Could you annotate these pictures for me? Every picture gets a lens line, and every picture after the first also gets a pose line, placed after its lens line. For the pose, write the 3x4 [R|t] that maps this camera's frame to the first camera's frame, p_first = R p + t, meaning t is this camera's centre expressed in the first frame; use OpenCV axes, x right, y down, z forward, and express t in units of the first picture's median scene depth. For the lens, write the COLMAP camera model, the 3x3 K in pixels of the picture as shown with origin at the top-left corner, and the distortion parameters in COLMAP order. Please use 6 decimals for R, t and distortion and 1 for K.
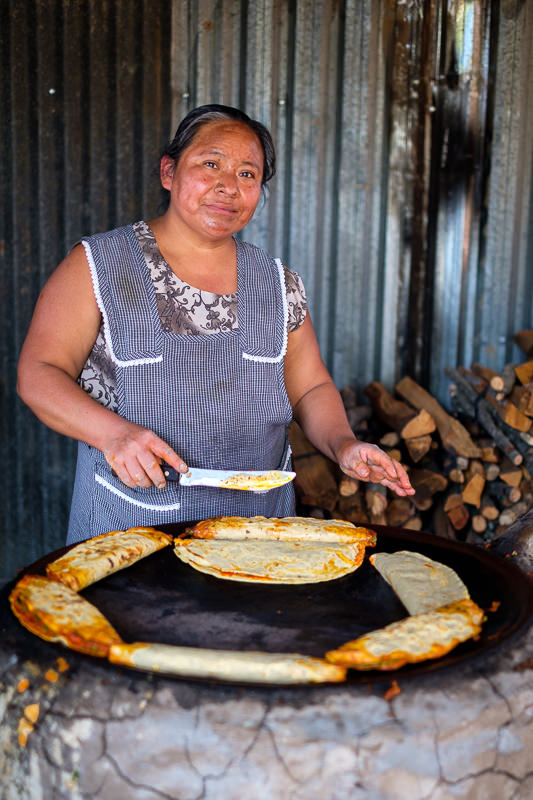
lens RADIAL K [[1363.5, 0, 271.2], [0, 1363.5, 400.1], [0, 0, 1]] dist [0.023247, 0.000000]
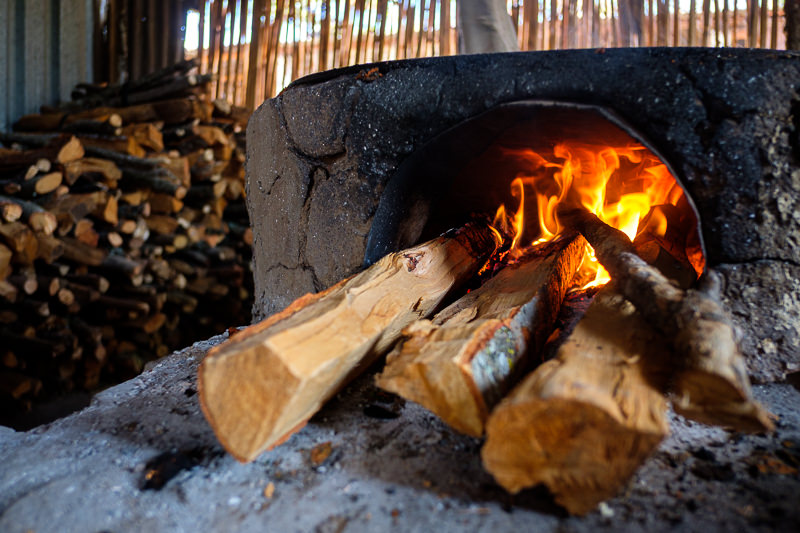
lens RADIAL K [[677.9, 0, 403.3], [0, 677.9, 220.0], [0, 0, 1]] dist [-0.009669, -0.018728]
pose [[0.447825, -0.072008, 0.891217, -0.535045], [0.152197, 0.988344, 0.003379, 0.231023], [-0.881073, 0.134128, 0.453565, 1.083893]]
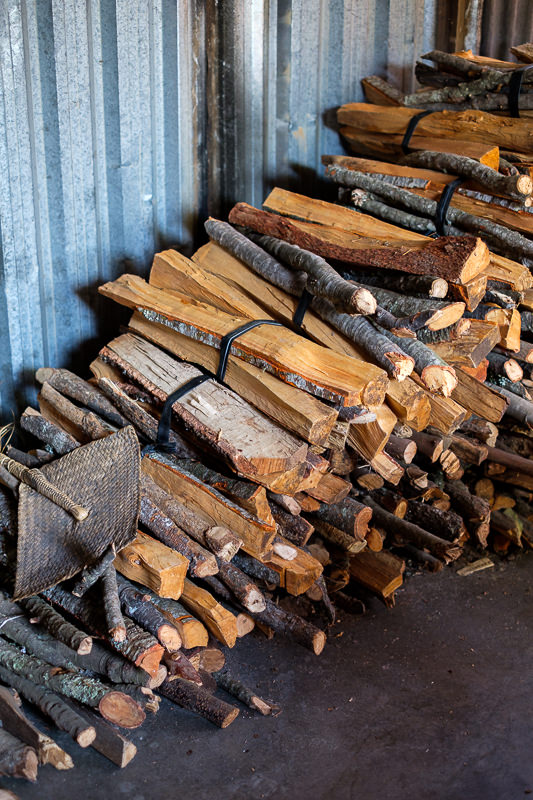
lens RADIAL K [[1254.2, 0, 259.9], [0, 1254.2, 401.9], [0, 0, 1]] dist [-0.026715, 0.000000]
pose [[0.774638, -0.257620, 0.577553, -0.777593], [0.130495, 0.958726, 0.252619, -0.187937], [-0.618794, -0.120320, 0.776284, 1.134194]]
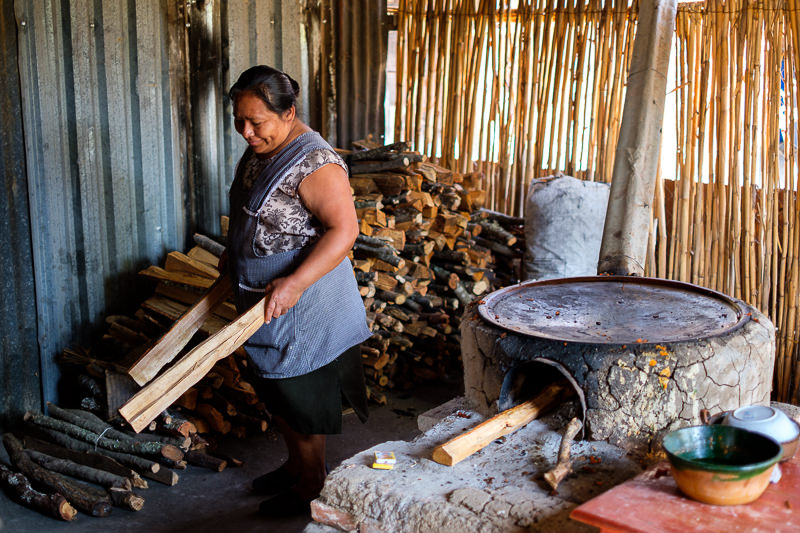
lens RADIAL K [[1254.2, 0, 394.1], [0, 1254.2, 256.4], [0, 0, 1]] dist [-0.026715, 0.000000]
pose [[0.657066, -0.182653, 0.731370, -1.761677], [0.163462, 0.981640, 0.098300, -0.187411], [-0.735897, 0.054962, 0.674859, 0.033375]]
